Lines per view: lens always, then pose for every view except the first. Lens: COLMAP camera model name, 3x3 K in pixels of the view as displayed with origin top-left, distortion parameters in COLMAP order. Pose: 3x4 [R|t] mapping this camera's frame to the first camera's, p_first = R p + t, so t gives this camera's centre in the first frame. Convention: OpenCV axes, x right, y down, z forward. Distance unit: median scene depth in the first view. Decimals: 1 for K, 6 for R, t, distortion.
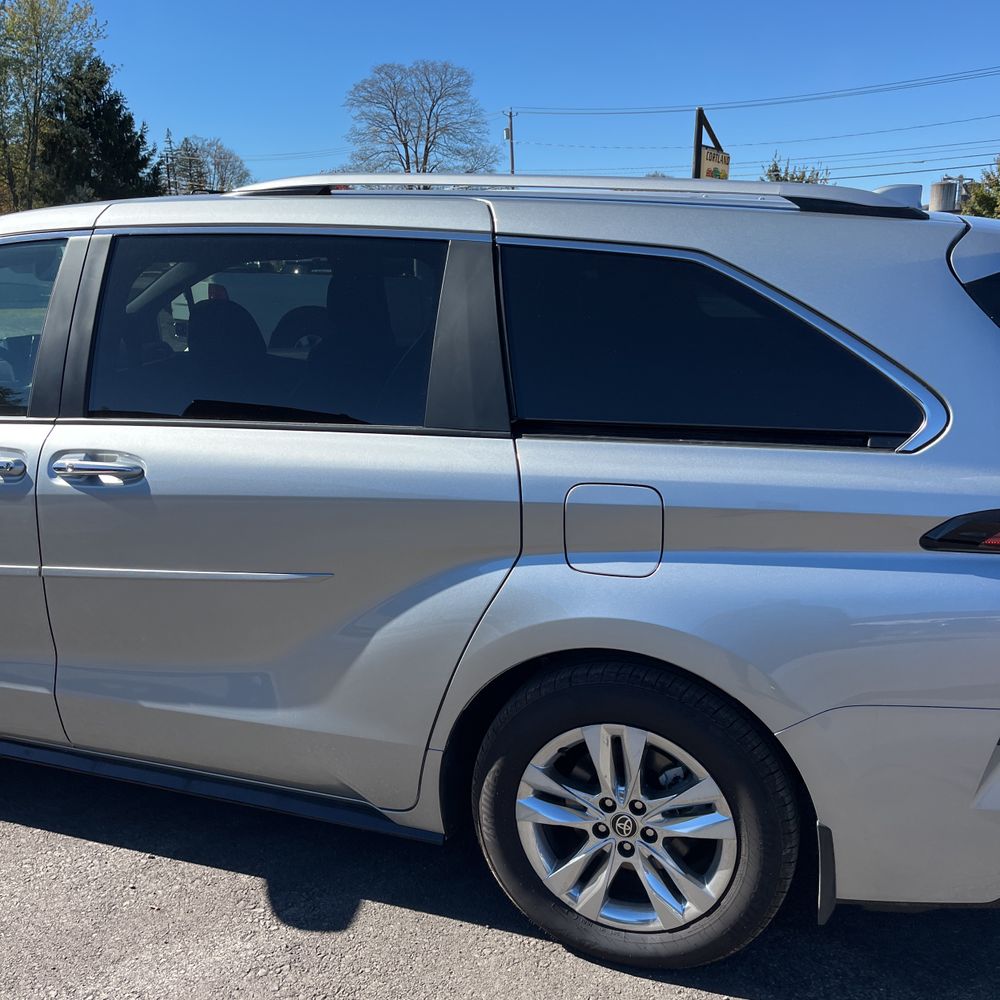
lens RADIAL K [[1013.1, 0, 505.3], [0, 1013.1, 515.0], [0, 0, 1]] dist [0.071053, -0.103753]
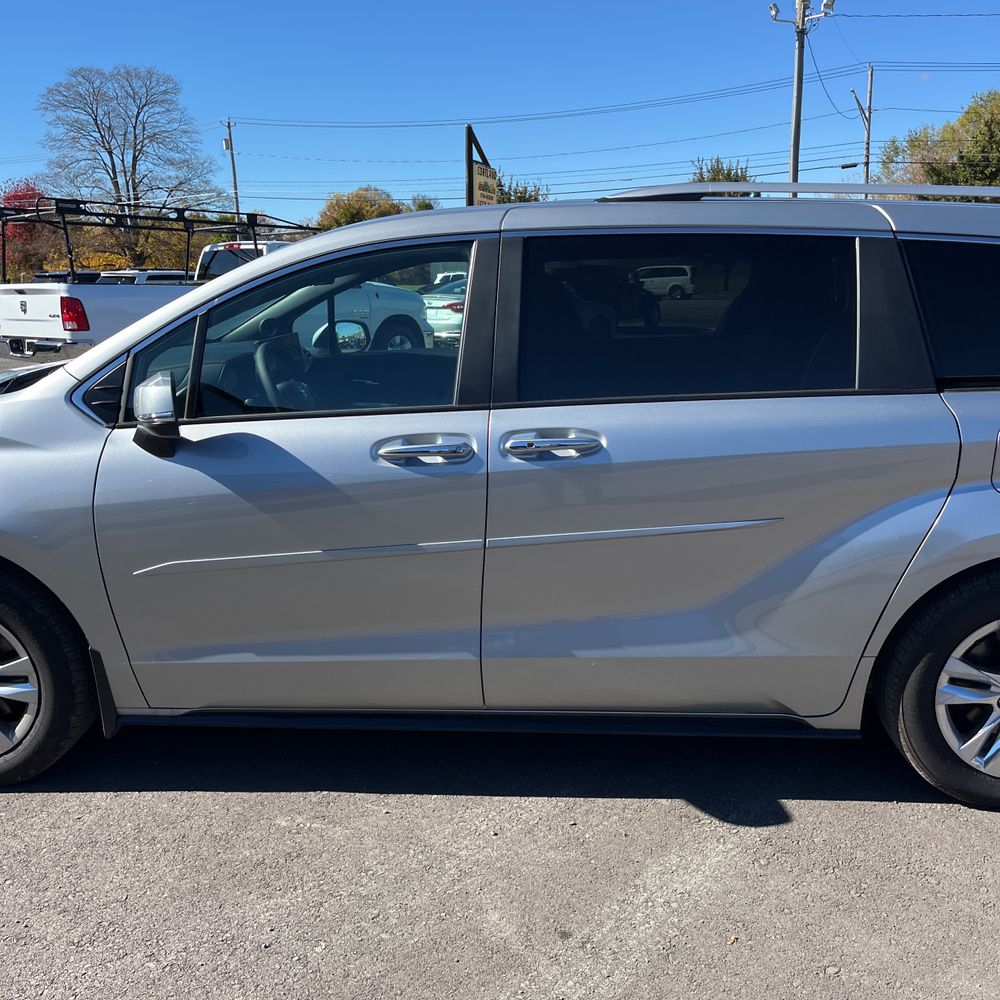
lens RADIAL K [[1014.4, 0, 518.1], [0, 1014.4, 502.5], [0, 0, 1]] dist [0.031436, -0.006907]
pose [[0.959900, -0.074730, 0.270200, -0.803918], [0.080654, 0.996683, -0.010873, 0.028941], [-0.268492, 0.032230, 0.962743, -0.057769]]
